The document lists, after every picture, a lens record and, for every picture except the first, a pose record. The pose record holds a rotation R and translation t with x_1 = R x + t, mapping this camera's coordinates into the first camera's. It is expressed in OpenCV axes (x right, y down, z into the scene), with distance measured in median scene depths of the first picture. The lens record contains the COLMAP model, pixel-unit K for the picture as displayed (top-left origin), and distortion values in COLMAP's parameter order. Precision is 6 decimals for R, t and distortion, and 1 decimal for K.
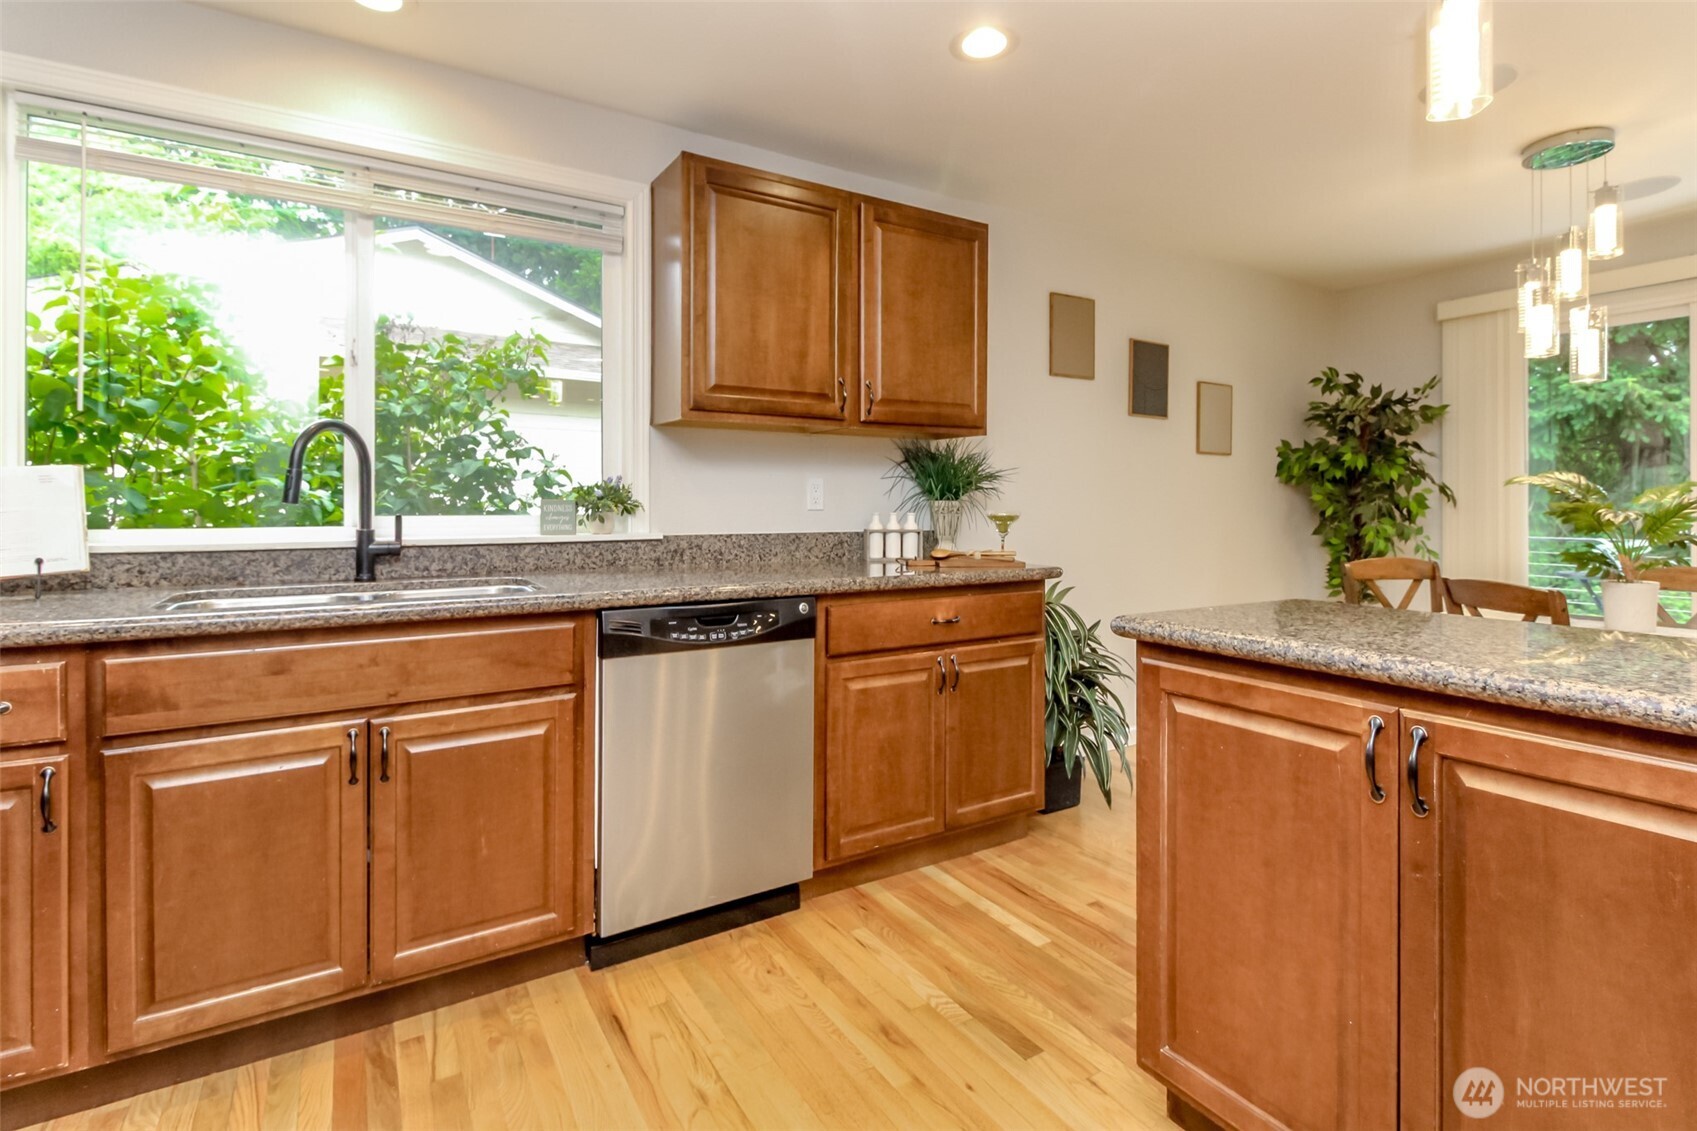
lens RADIAL K [[801.2, 0, 870.8], [0, 801.2, 509.3], [0, 0, 1]] dist [0.014975, -0.009569]
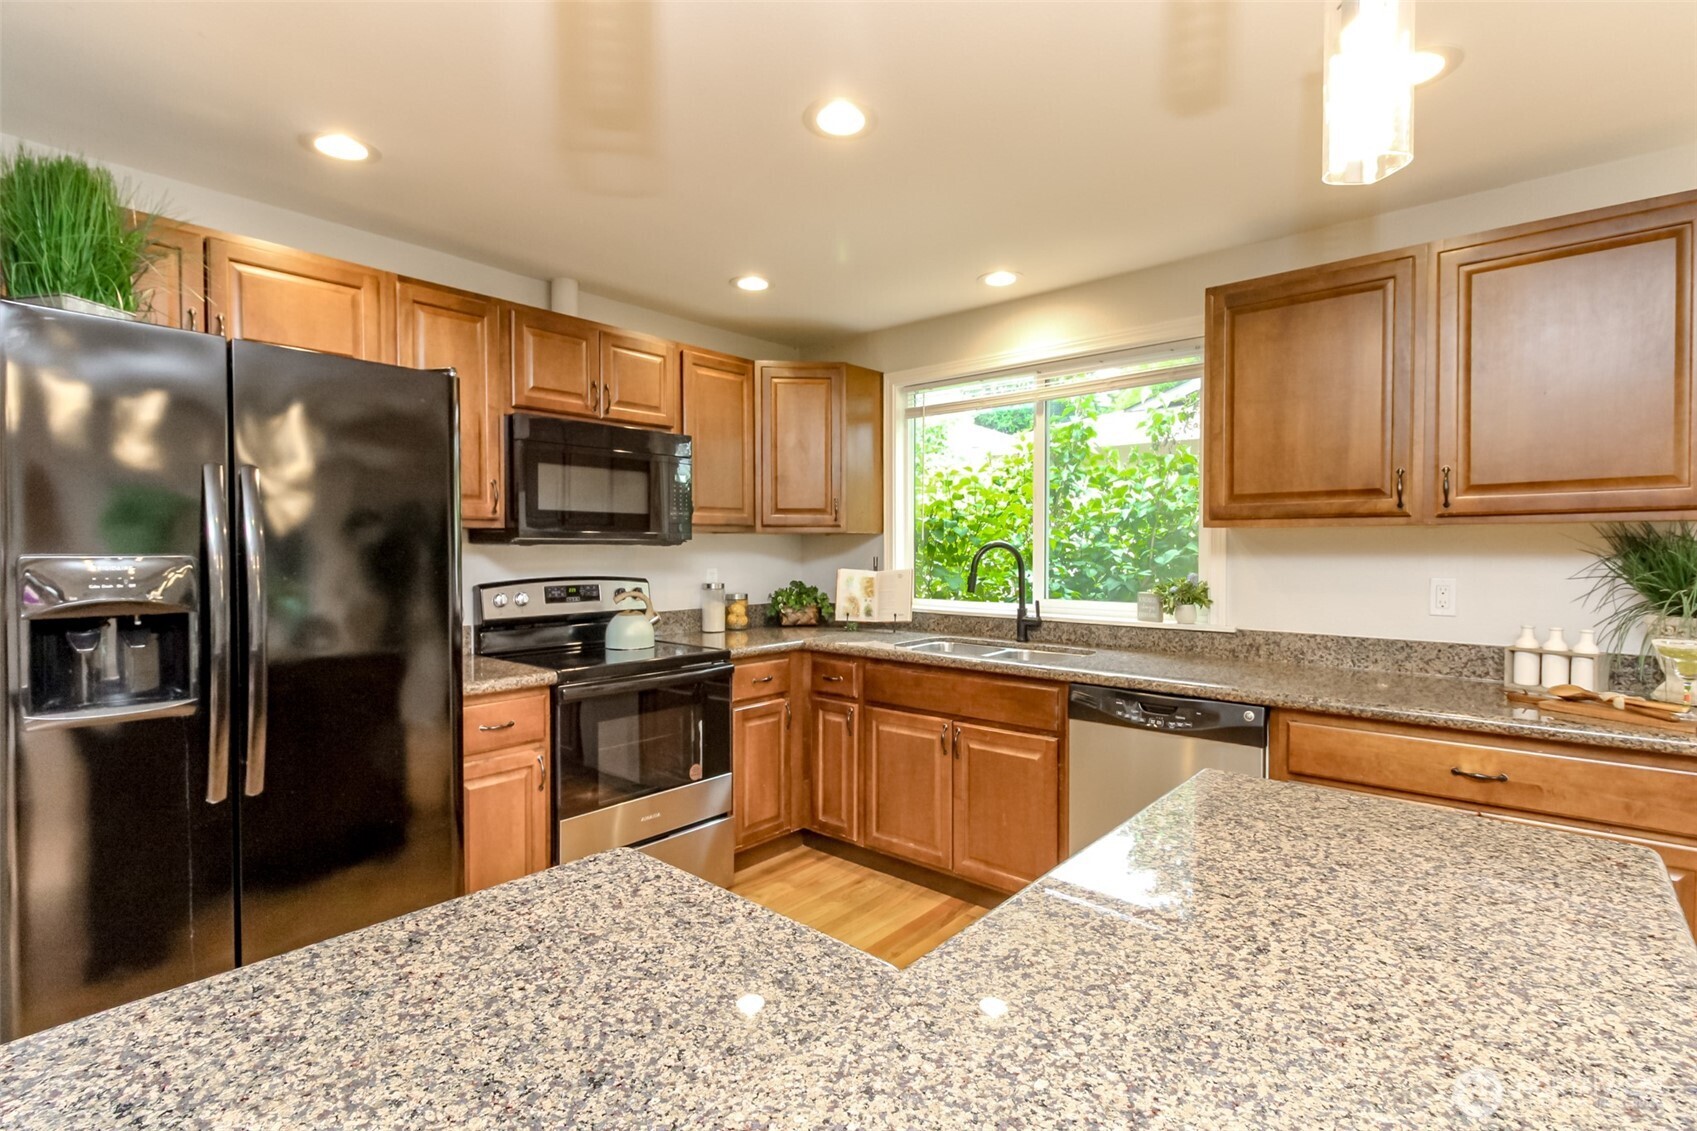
lens RADIAL K [[801.2, 0, 829.9], [0, 801.2, 571.0], [0, 0, 1]] dist [0.014975, -0.009569]
pose [[0.288111, 0.028190, -0.957182, 0.655564], [-0.007917, 0.999603, 0.027056, -0.075648], [0.957564, -0.000217, 0.288219, 0.168039]]
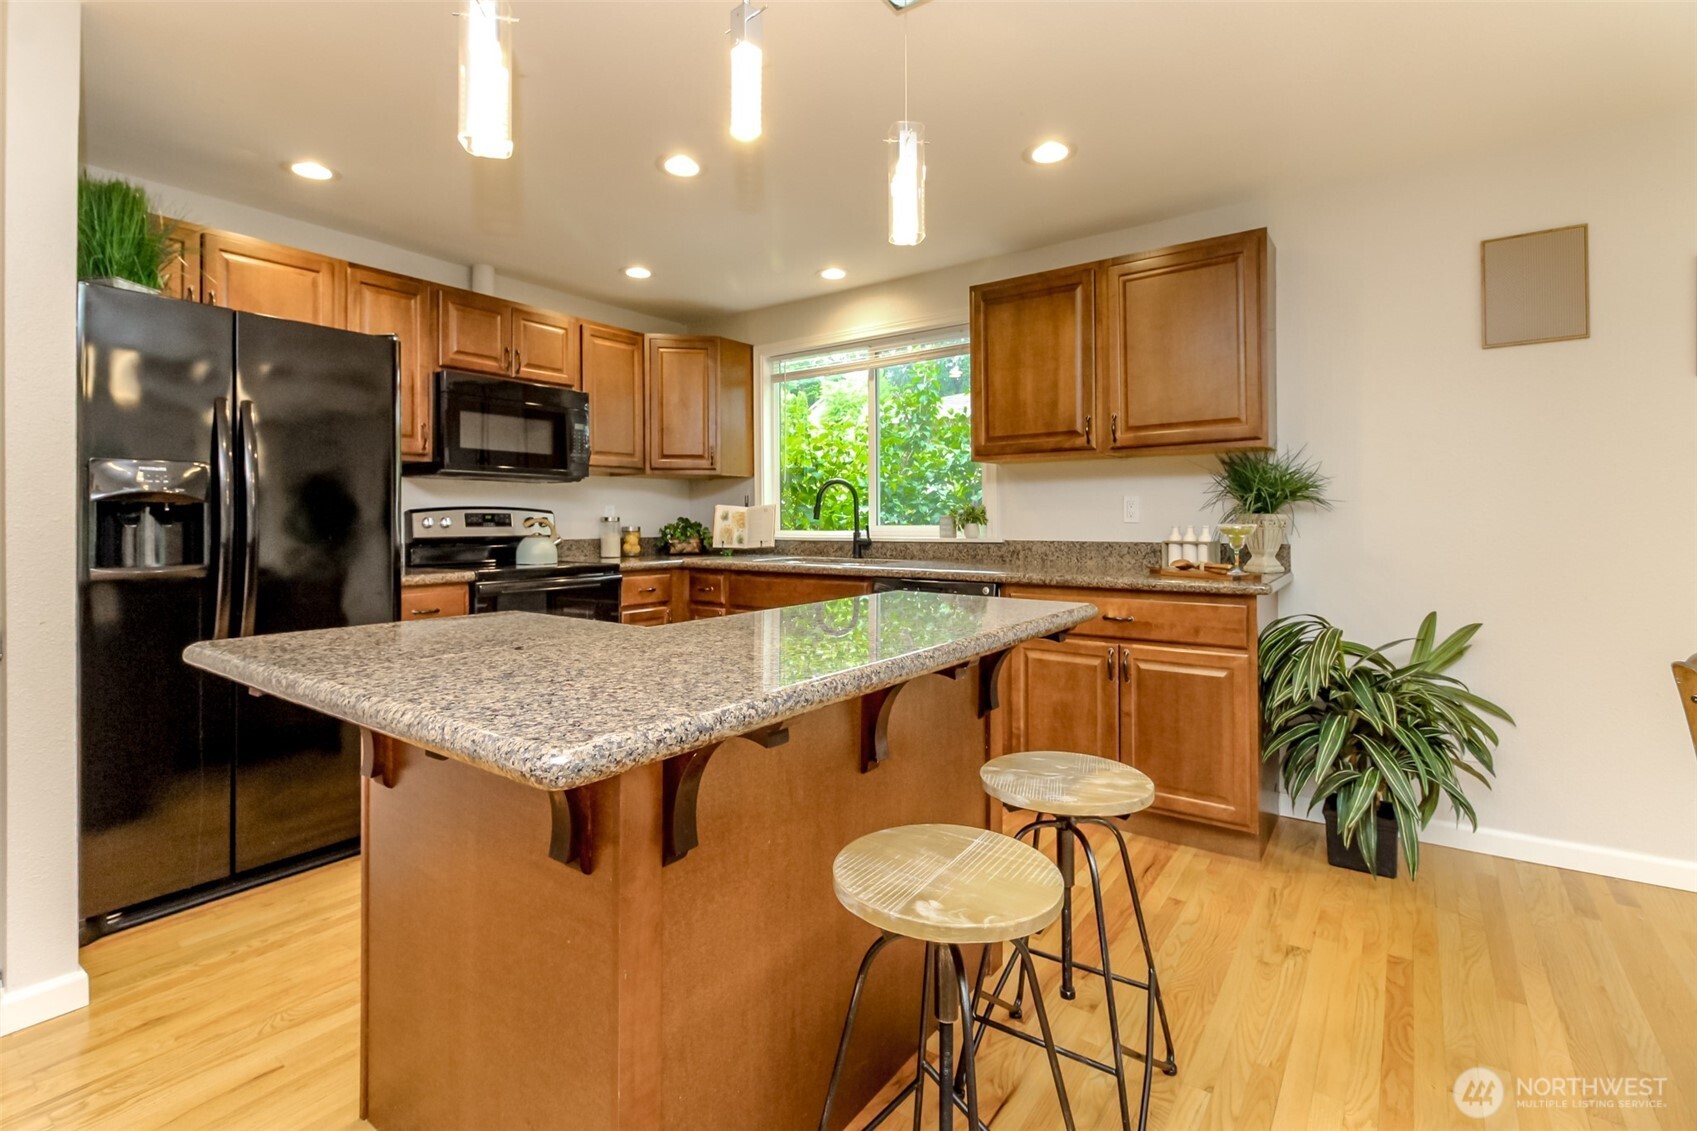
lens RADIAL K [[801.2, 0, 828.3], [0, 801.2, 523.1], [0, 0, 1]] dist [0.014975, -0.009569]
pose [[0.368148, -0.000390, -0.929767, 1.019938], [-0.004446, 0.999988, -0.002180, 0.006434], [0.929757, 0.004936, 0.368142, 0.183654]]
